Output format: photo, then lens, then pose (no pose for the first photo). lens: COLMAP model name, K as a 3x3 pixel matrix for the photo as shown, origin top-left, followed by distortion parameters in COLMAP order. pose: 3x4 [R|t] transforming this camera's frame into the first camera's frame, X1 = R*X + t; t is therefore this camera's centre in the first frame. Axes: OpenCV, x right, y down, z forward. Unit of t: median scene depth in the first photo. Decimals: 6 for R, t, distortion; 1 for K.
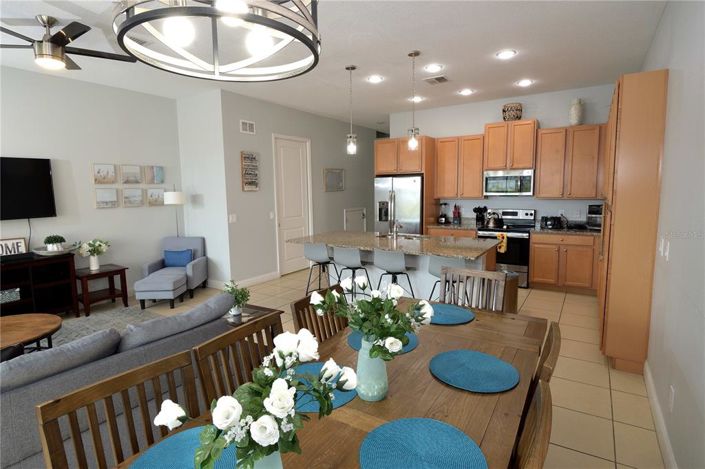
lens RADIAL K [[360.6, 0, 353.2], [0, 360.6, 233.6], [0, 0, 1]] dist [-0.014424, -0.001595]
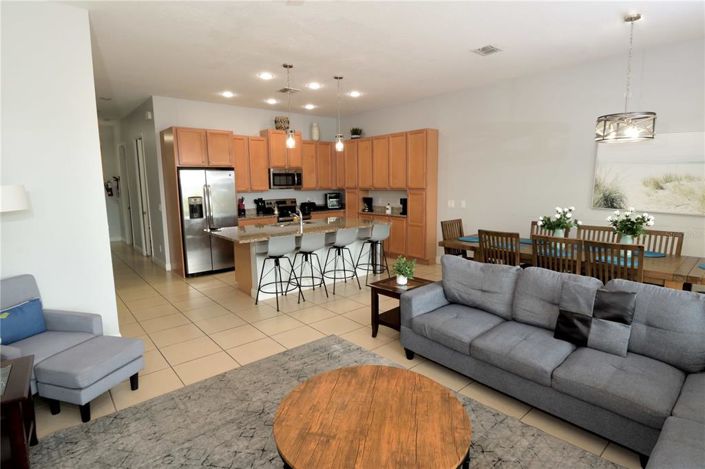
lens RADIAL K [[360.6, 0, 354.3], [0, 360.6, 235.0], [0, 0, 1]] dist [-0.014424, -0.001595]
pose [[0.240757, -0.127569, 0.962165, -0.720727], [0.127528, 0.986888, 0.098936, -0.033998], [-0.962171, 0.098884, 0.253869, 0.410694]]
